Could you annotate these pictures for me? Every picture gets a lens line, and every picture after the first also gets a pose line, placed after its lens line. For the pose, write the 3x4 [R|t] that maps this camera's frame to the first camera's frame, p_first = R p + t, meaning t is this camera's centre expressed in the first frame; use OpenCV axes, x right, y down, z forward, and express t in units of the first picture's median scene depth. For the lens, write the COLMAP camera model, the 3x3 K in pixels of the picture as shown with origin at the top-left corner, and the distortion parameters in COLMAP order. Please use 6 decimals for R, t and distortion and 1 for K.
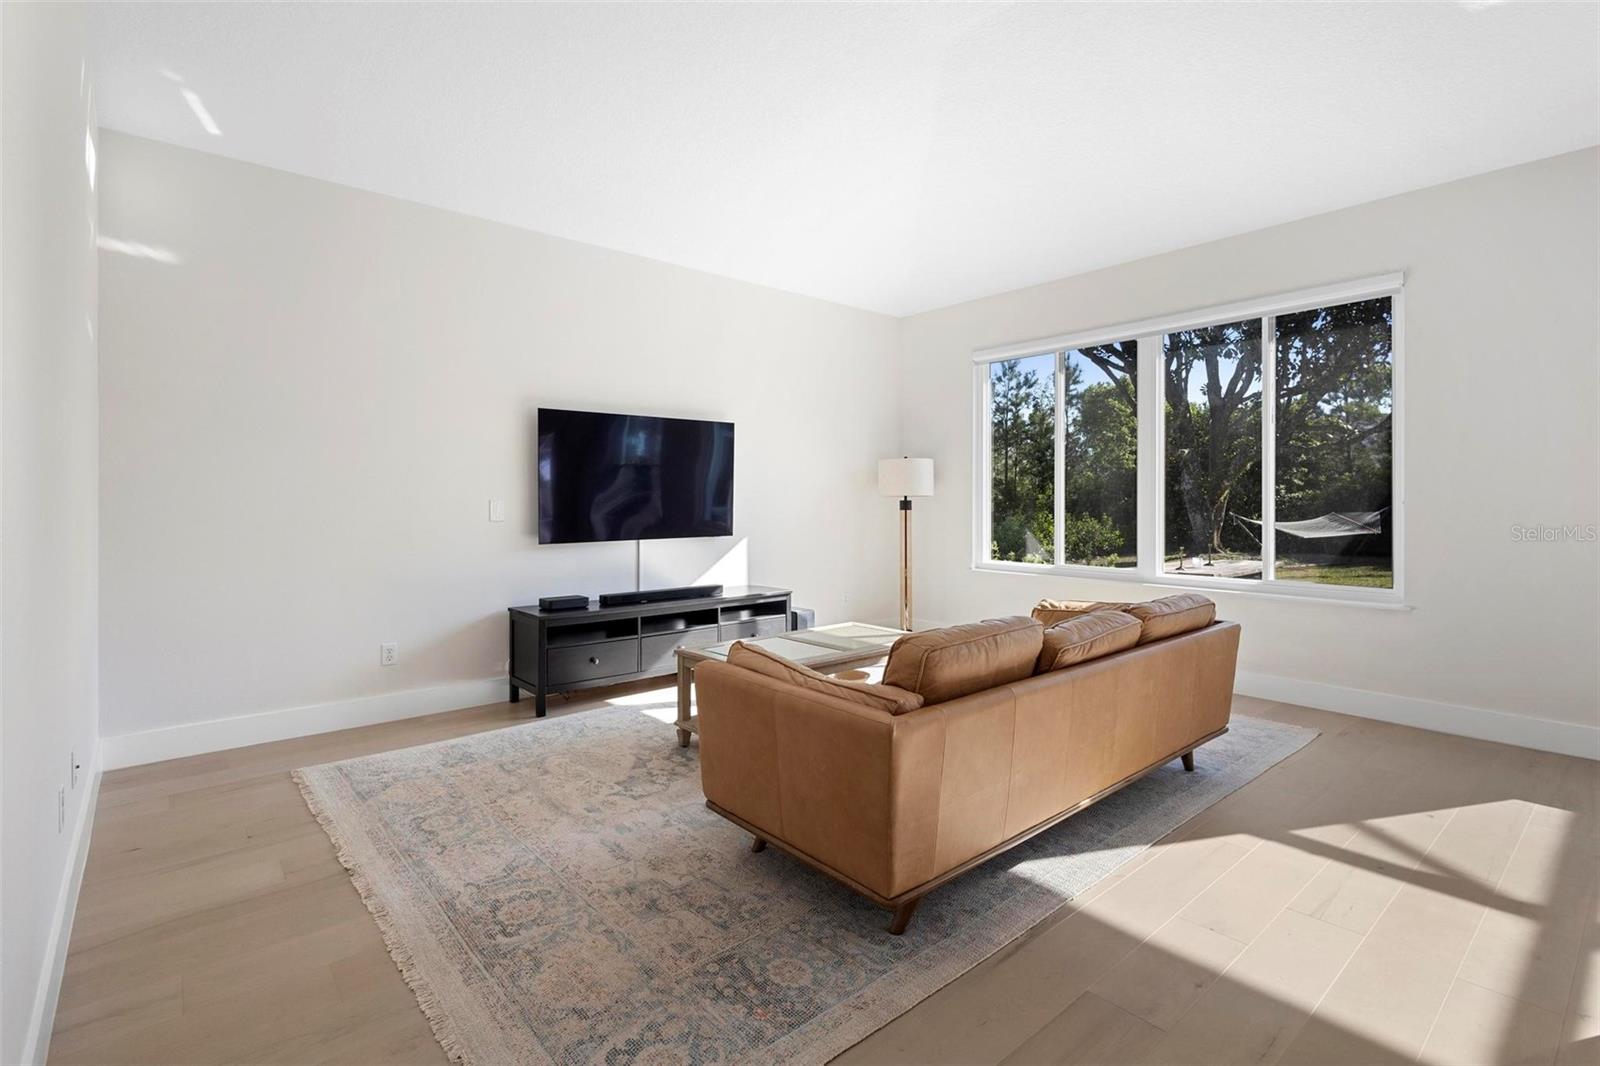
lens RADIAL K [[742.9, 0, 799.0], [0, 742.9, 504.4], [0, 0, 1]] dist [0.004576, -0.000311]
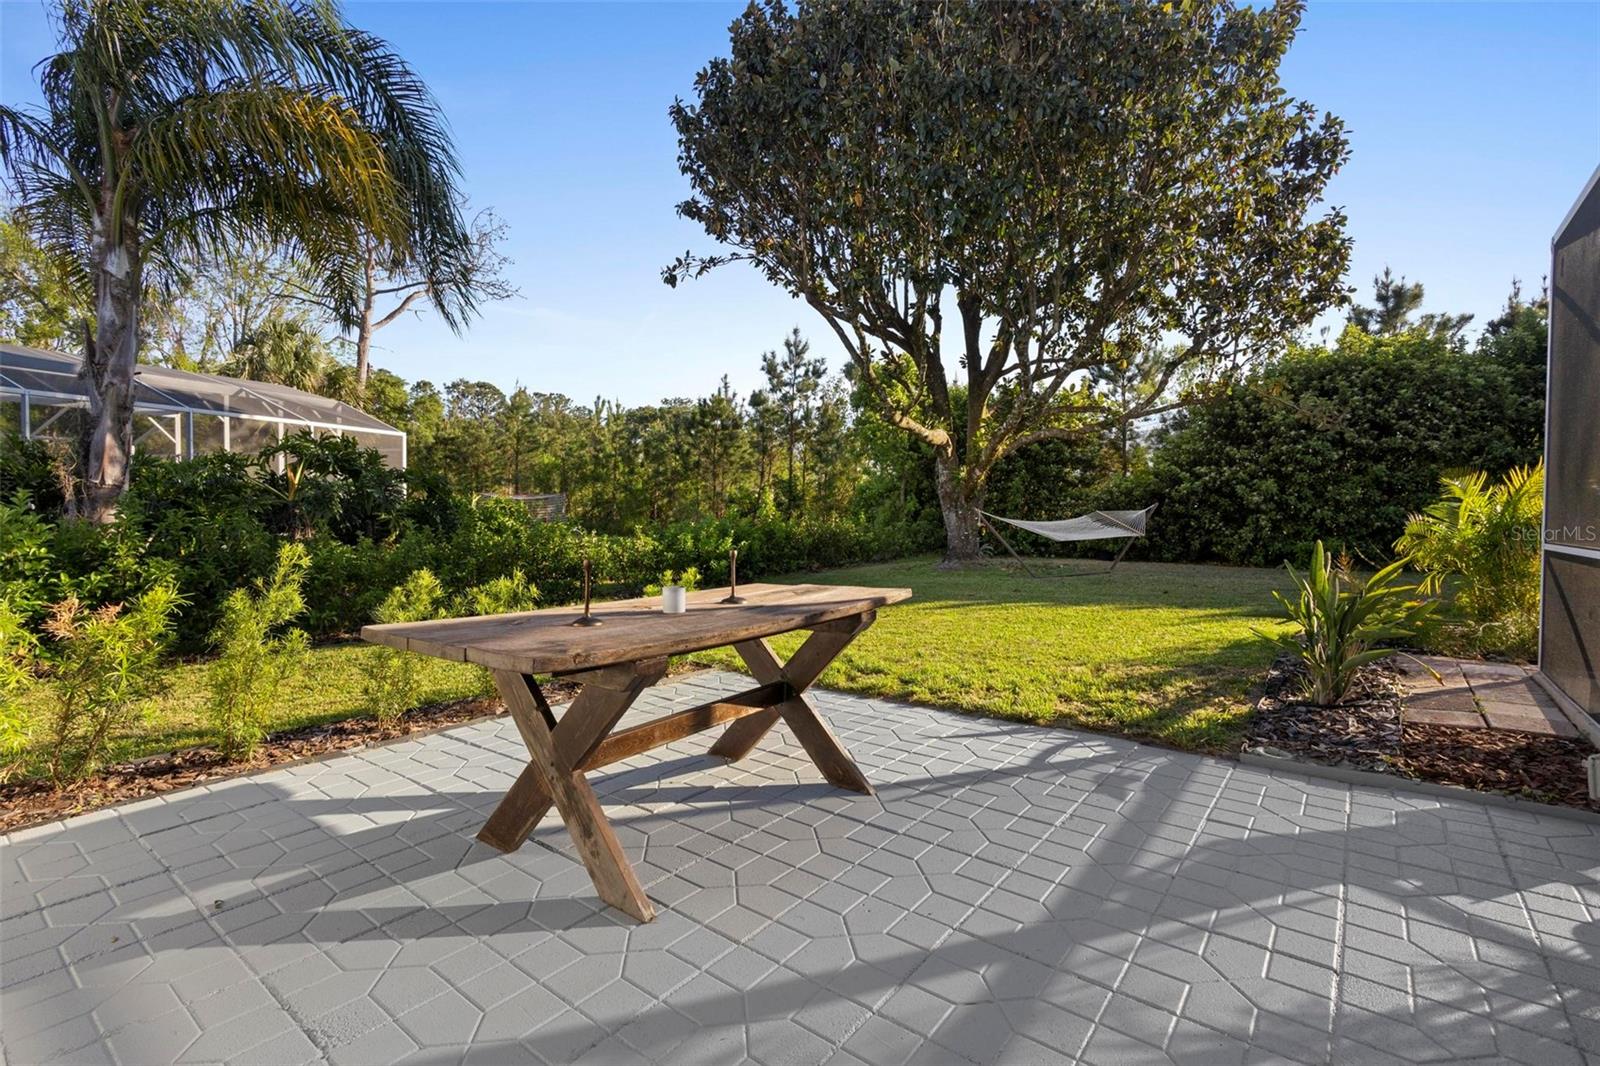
lens RADIAL K [[742.9, 0, 799.0], [0, 742.9, 504.4], [0, 0, 1]] dist [0.004576, -0.000311]
pose [[0.978538, 0.010107, 0.205817, 0.418370], [-0.008254, 0.999917, -0.009860, 0.027246], [-0.205900, 0.007950, 0.978541, 0.495743]]
